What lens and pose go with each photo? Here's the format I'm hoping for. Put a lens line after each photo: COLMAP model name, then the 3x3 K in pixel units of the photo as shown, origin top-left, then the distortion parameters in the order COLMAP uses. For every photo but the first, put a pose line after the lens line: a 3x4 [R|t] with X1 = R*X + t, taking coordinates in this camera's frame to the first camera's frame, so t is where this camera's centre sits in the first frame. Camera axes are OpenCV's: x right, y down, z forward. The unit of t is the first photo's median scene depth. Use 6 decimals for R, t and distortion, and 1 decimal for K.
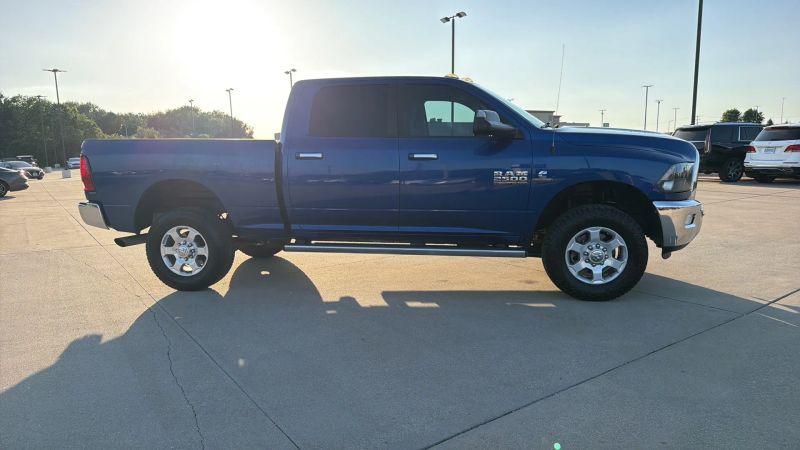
lens RADIAL K [[540.0, 0, 384.9], [0, 540.0, 232.9], [0, 0, 1]] dist [0.077002, -0.112445]
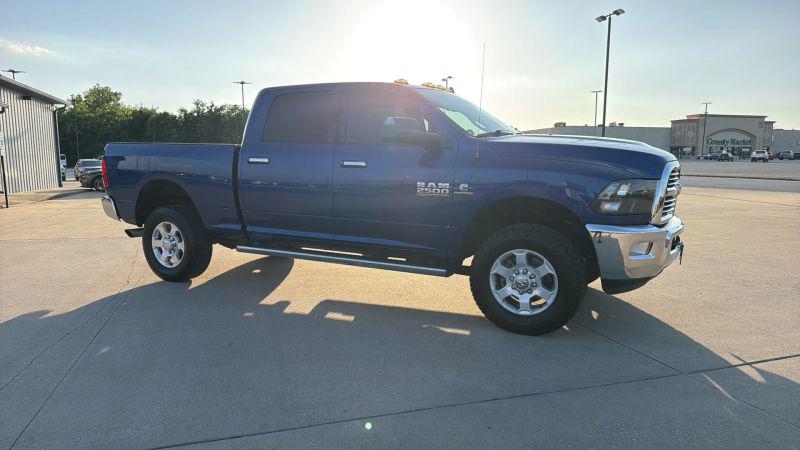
lens RADIAL K [[540.2, 0, 386.6], [0, 540.2, 224.3], [0, 0, 1]] dist [0.067587, -0.080861]
pose [[0.950312, 0.058241, -0.305803, 0.412511], [-0.066009, 0.997705, -0.015115, -0.021892], [0.304221, 0.034549, 0.951975, 0.092800]]
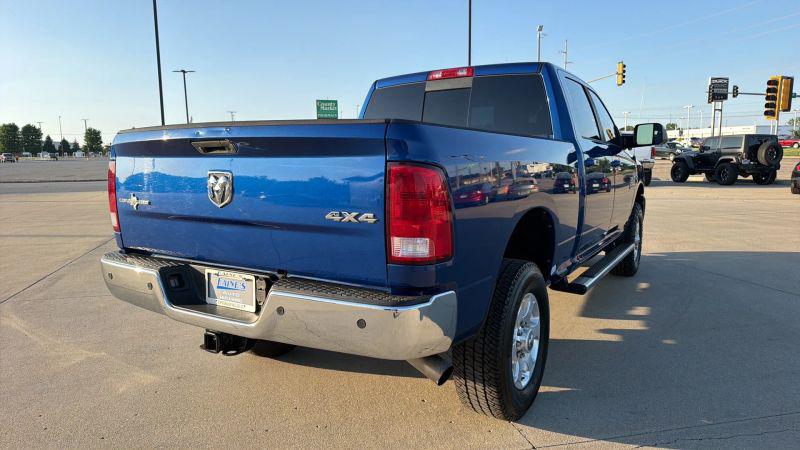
lens RADIAL K [[536.0, 0, 389.5], [0, 536.0, 228.1], [0, 0, 1]] dist [0.074523, -0.096793]
pose [[0.366930, -0.106186, 0.924168, -0.966603], [0.138961, 0.988574, 0.058413, -0.135279], [-0.919811, 0.106989, 0.377493, 0.978661]]
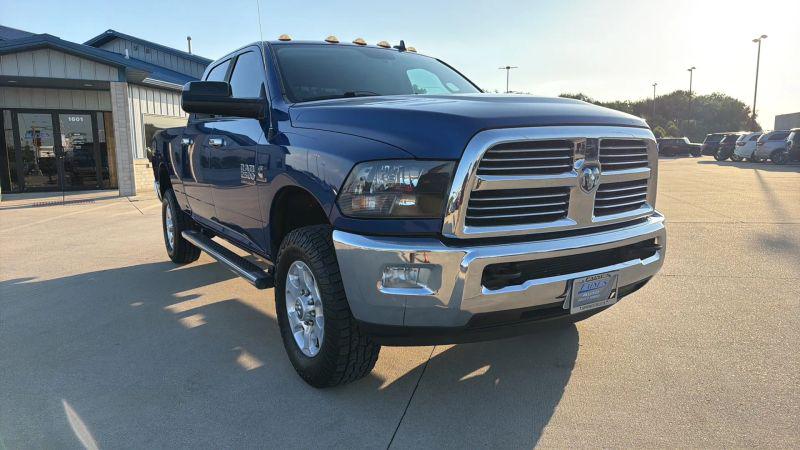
lens RADIAL K [[540.2, 0, 386.6], [0, 540.2, 224.3], [0, 0, 1]] dist [0.067587, -0.080861]
pose [[0.662686, 0.113736, -0.740210, 0.828819], [-0.109294, 0.992506, 0.054655, -0.088351], [0.740879, 0.044682, 0.670150, 0.615167]]
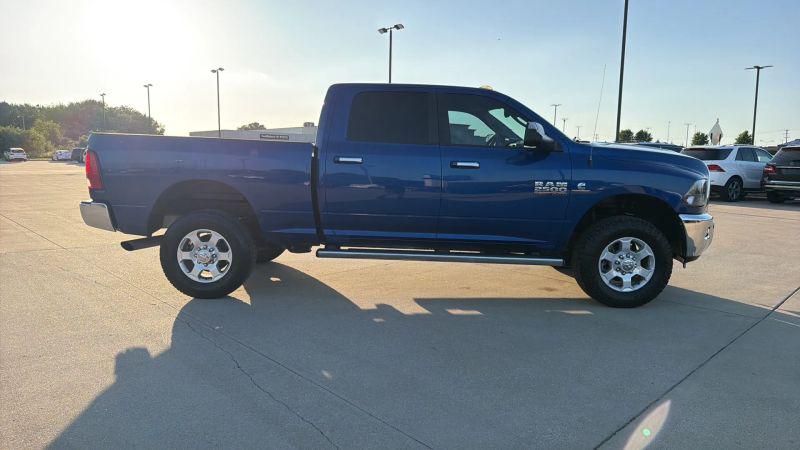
lens RADIAL K [[538.4, 0, 383.9], [0, 538.4, 224.1], [0, 0, 1]] dist [0.077730, -0.099082]
pose [[0.987907, 0.018763, 0.153905, -0.223426], [-0.014632, 0.999503, -0.027932, -0.000031], [-0.154353, 0.025343, 0.987691, 0.028963]]
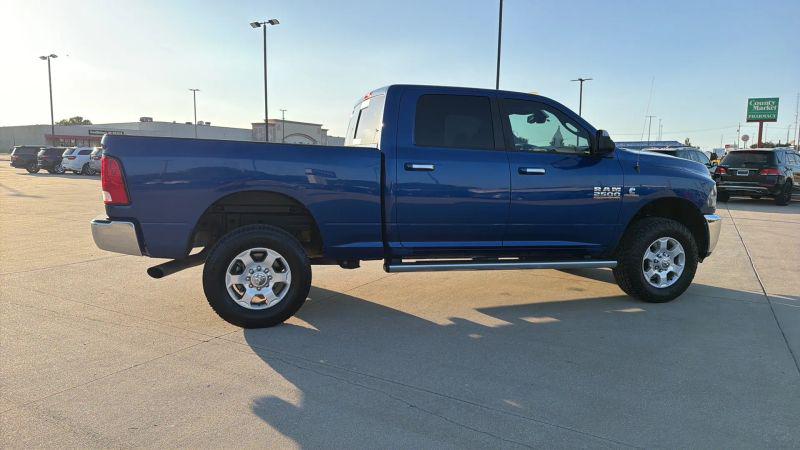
lens RADIAL K [[536.0, 0, 389.5], [0, 536.0, 228.1], [0, 0, 1]] dist [0.074523, -0.096793]
pose [[0.902916, -0.017278, 0.429469, -0.575051], [0.027445, 0.999470, -0.017491, -0.024261], [-0.428939, 0.027579, 0.902912, 0.205842]]
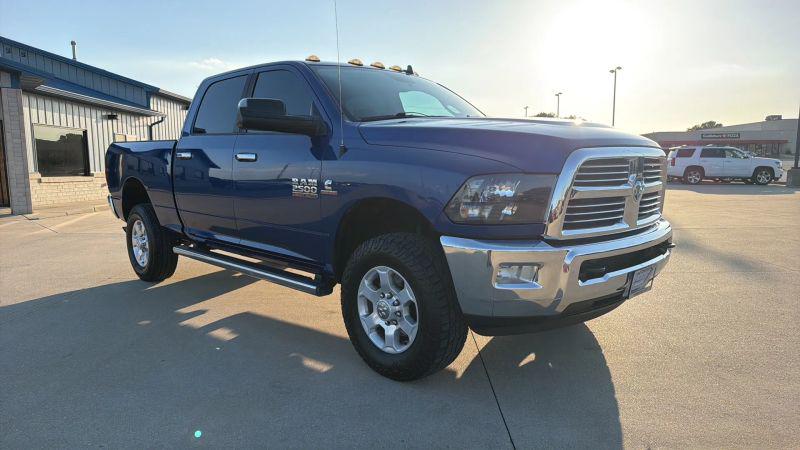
lens RADIAL K [[538.7, 0, 393.4], [0, 538.7, 224.9], [0, 0, 1]] dist [0.078696, -0.104972]
pose [[0.810954, 0.080865, -0.579495, 0.717730], [-0.094823, 0.995475, 0.006215, -0.061731], [0.577375, 0.049909, 0.814952, 0.432580]]
